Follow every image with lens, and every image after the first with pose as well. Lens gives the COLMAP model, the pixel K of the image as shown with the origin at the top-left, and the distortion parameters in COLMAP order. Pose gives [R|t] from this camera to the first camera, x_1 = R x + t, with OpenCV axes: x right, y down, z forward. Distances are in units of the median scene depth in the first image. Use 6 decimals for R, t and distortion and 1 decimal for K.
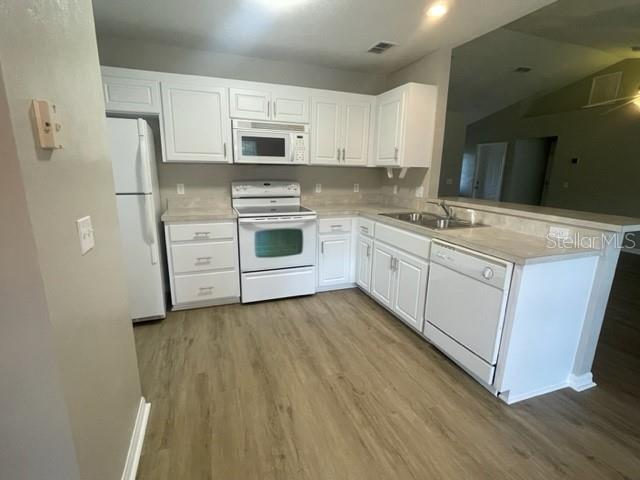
lens RADIAL K [[309.5, 0, 320.0], [0, 309.5, 240.0], [0, 0, 1]] dist [-0.003935, -0.000402]
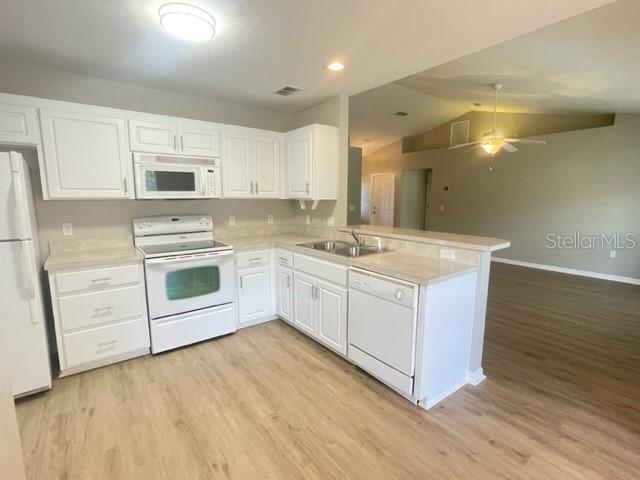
lens RADIAL K [[309.5, 0, 320.0], [0, 309.5, 240.0], [0, 0, 1]] dist [-0.003935, -0.000402]
pose [[0.955671, -0.056987, 0.288868, -0.032093], [0.079912, 0.994467, -0.068193, -0.023695], [-0.283384, 0.088254, 0.954937, -0.013323]]
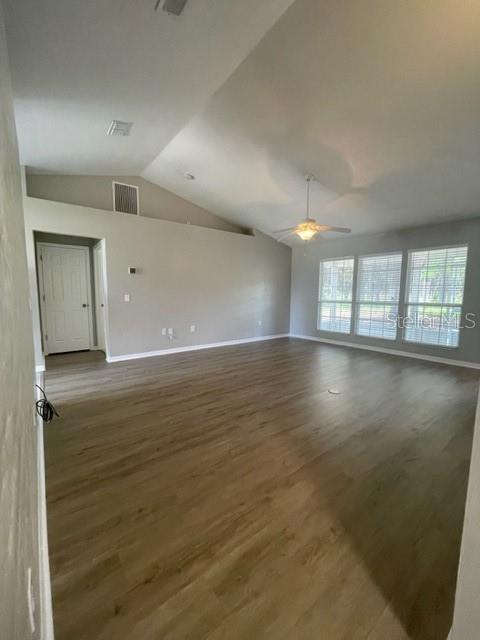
lens RADIAL K [[258.6, 0, 240.0], [0, 258.6, 320.0], [0, 0, 1]] dist [-0.003596, -0.000257]
pose [[-0.308054, -0.120021, 0.943768, 0.033551], [0.203361, 0.960775, 0.188562, -0.415970], [-0.929380, 0.250013, -0.271563, 2.000919]]
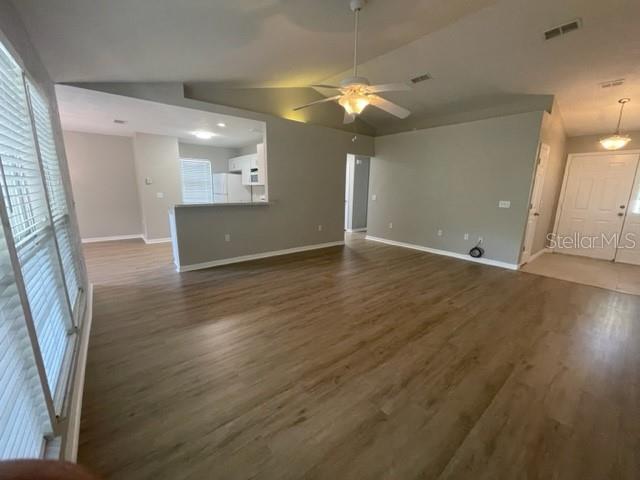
lens RADIAL K [[258.6, 0, 320.0], [0, 258.6, 240.0], [0, 0, 1]] dist [-0.003596, -0.000257]
pose [[0.330657, 0.175051, -0.927374, 2.114021], [-0.220920, 0.969702, 0.104271, -0.157131], [0.917530, 0.170397, 0.359311, 0.851552]]
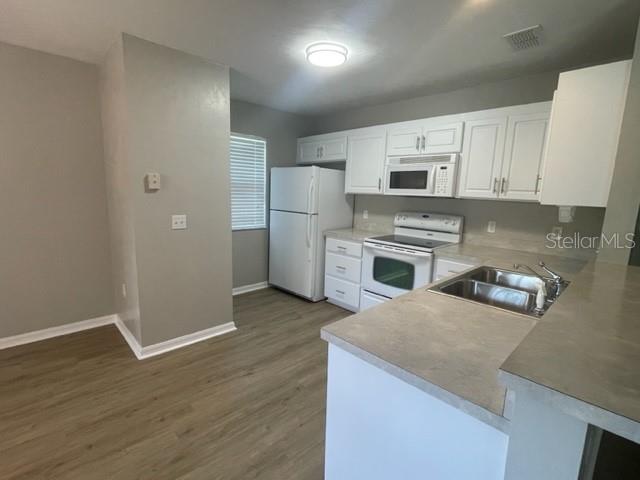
lens RADIAL K [[309.5, 0, 320.0], [0, 309.5, 240.0], [0, 0, 1]] dist [-0.003935, -0.000402]
pose [[0.398966, 0.143843, -0.905613, 0.695818], [-0.229417, 0.971868, 0.053298, -0.096361], [0.887803, 0.186499, 0.420742, 0.352288]]
